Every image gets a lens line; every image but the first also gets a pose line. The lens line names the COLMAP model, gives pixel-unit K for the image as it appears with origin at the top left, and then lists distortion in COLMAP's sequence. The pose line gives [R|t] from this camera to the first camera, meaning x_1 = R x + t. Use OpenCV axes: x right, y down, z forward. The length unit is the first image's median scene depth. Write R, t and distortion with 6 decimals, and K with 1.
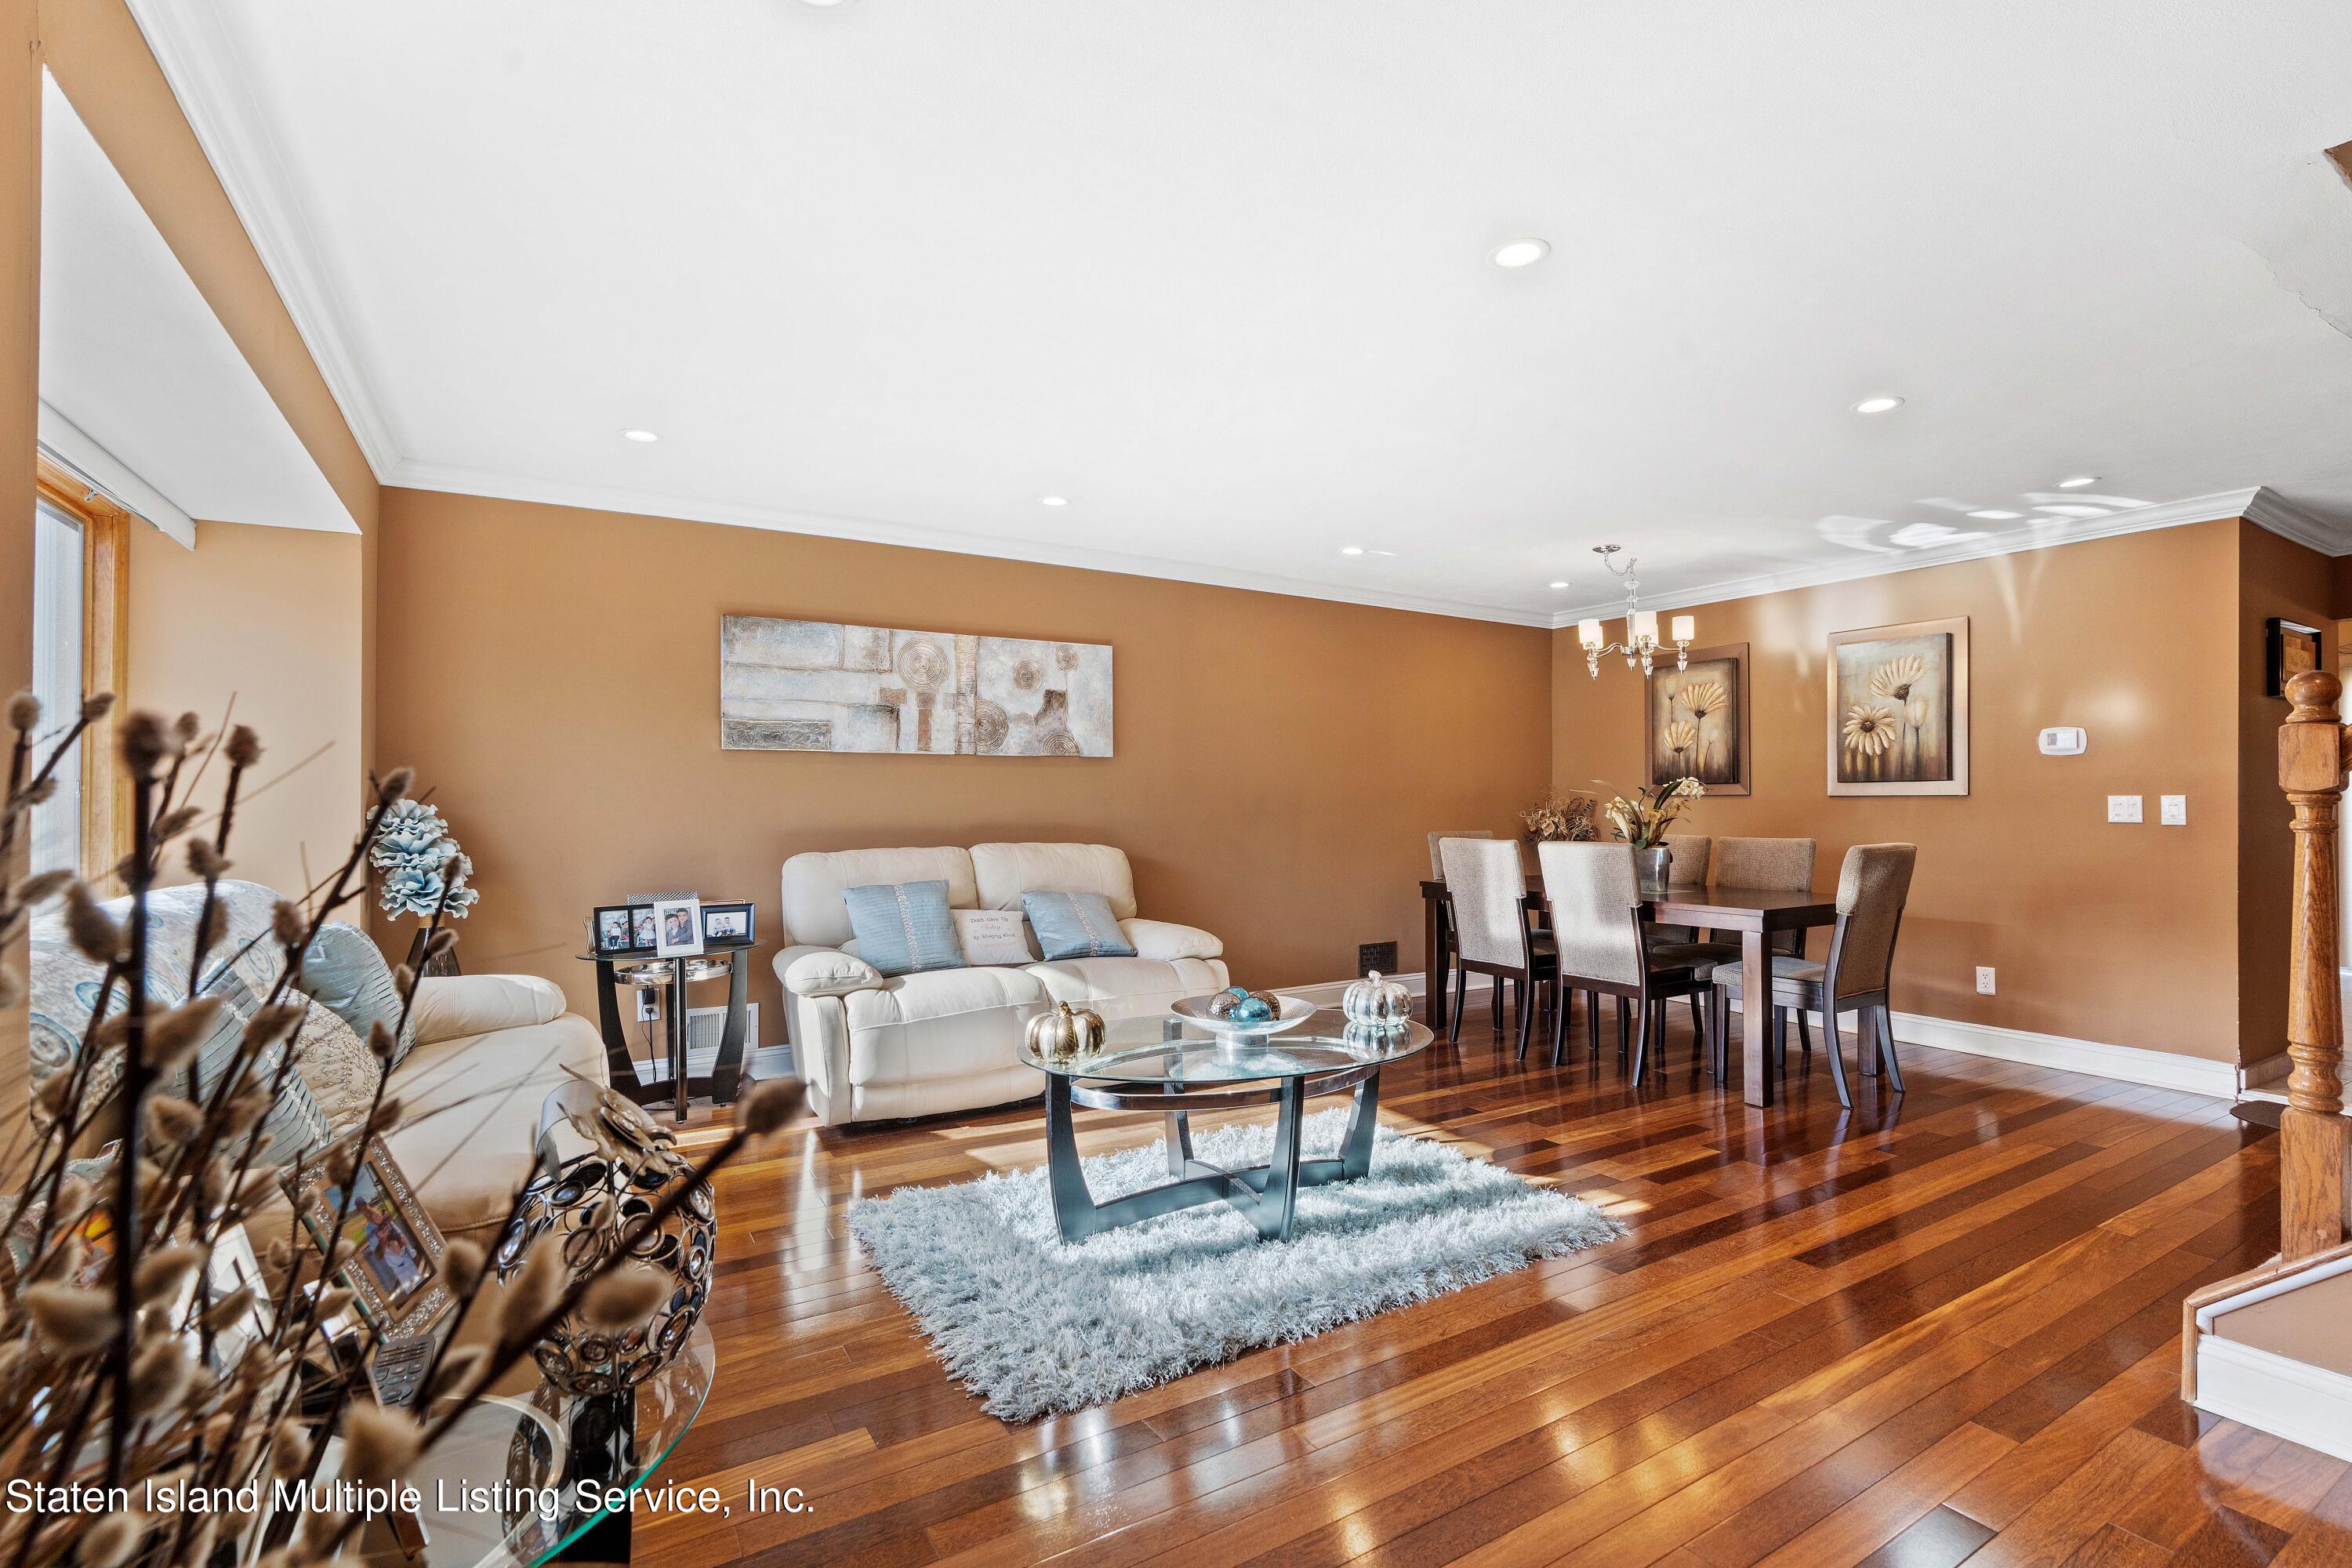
lens RADIAL K [[1065.5, 0, 1175.1], [0, 1065.5, 790.2], [0, 0, 1]] dist [-0.007002, 0.003187]
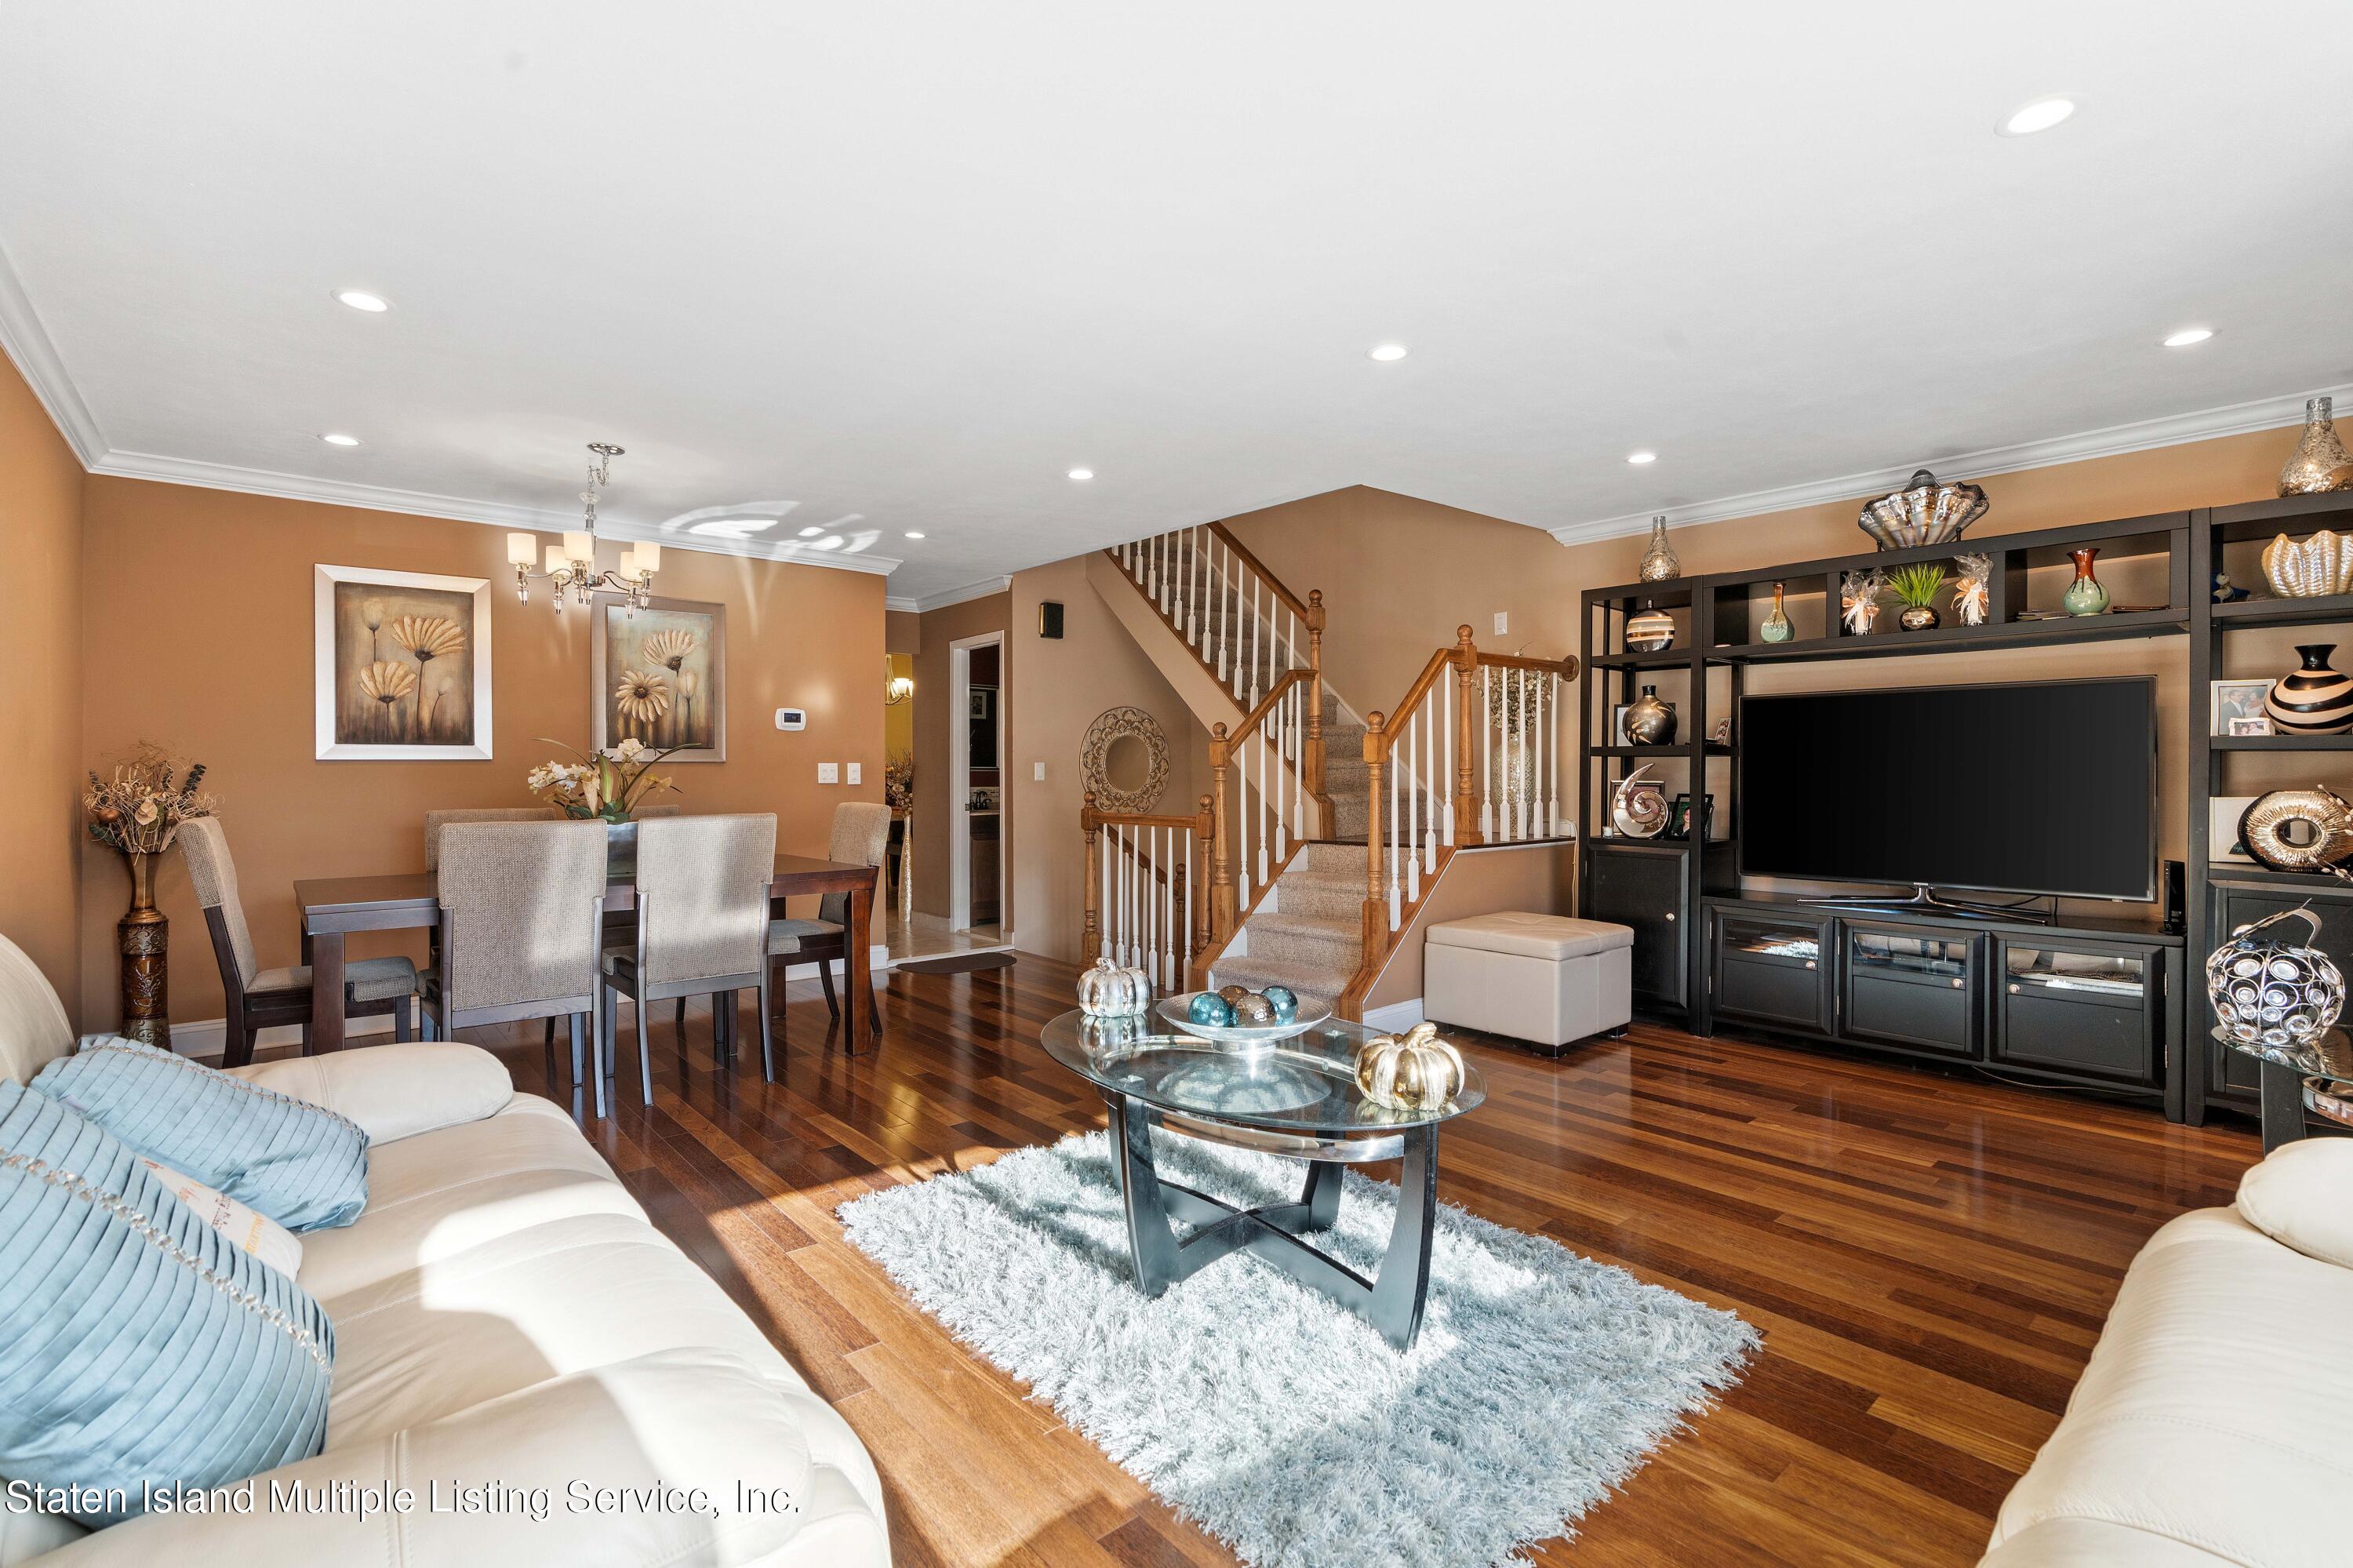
lens RADIAL K [[1066.0, 0, 1175.7], [0, 1066.0, 780.7], [0, 0, 1]] dist [-0.007002, 0.003187]
pose [[-0.147648, -0.014015, 0.988941, -0.432964], [-0.013901, 0.999830, 0.012094, 0.004247], [-0.988942, -0.011962, -0.147817, 0.663909]]
